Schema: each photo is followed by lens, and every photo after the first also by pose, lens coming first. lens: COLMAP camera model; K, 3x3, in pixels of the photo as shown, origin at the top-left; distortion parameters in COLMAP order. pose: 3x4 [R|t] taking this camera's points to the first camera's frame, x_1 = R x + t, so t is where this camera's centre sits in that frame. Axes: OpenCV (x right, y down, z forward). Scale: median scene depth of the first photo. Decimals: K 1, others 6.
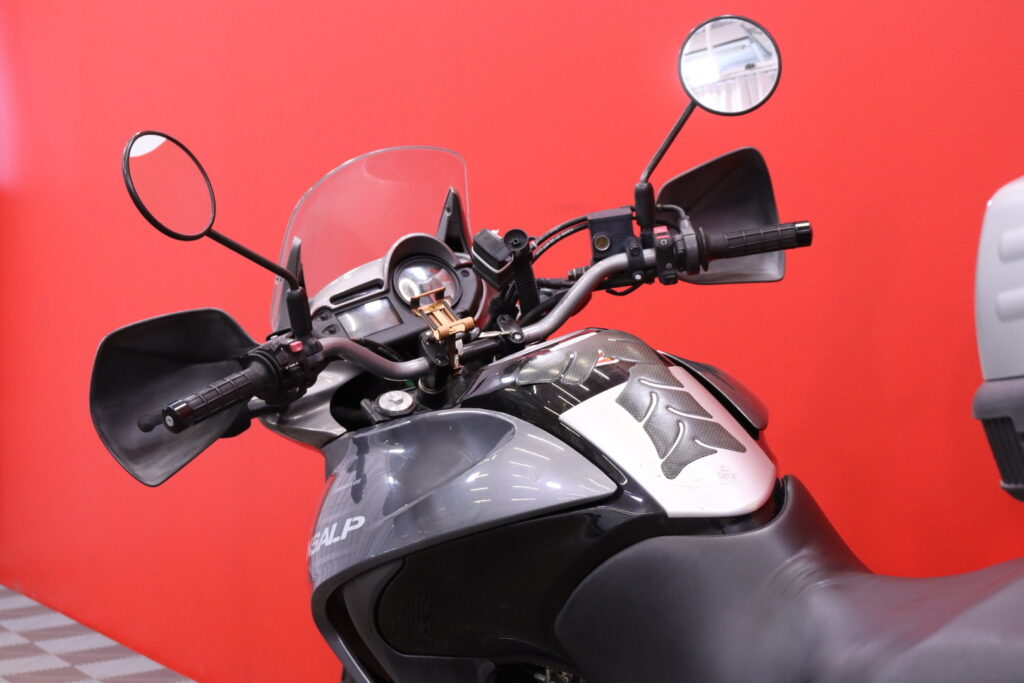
lens RADIAL K [[1990.2, 0, 512.0], [0, 1990.2, 341.5], [0, 0, 1]] dist [0.254613, -0.005162]
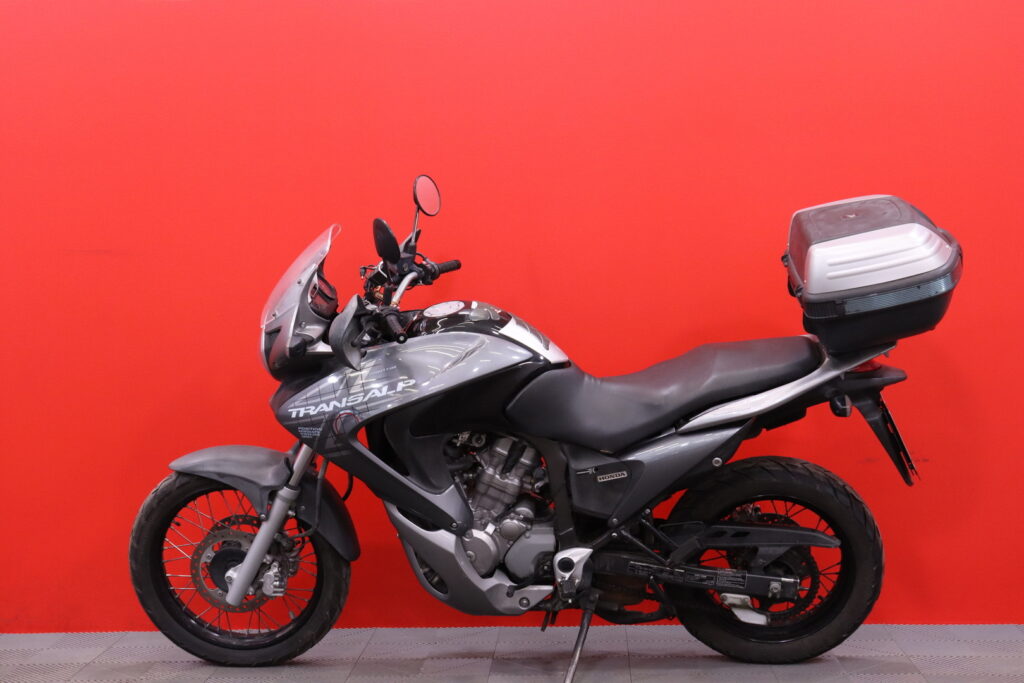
lens RADIAL K [[1569.9, 0, 512.0], [0, 1569.9, 341.5], [0, 0, 1]] dist [0.074860, 0.065857]
pose [[0.517954, -0.026460, 0.854999, -1.492241], [0.043106, 0.999059, 0.004804, 0.035449], [-0.854322, 0.034368, 0.518607, -0.080488]]
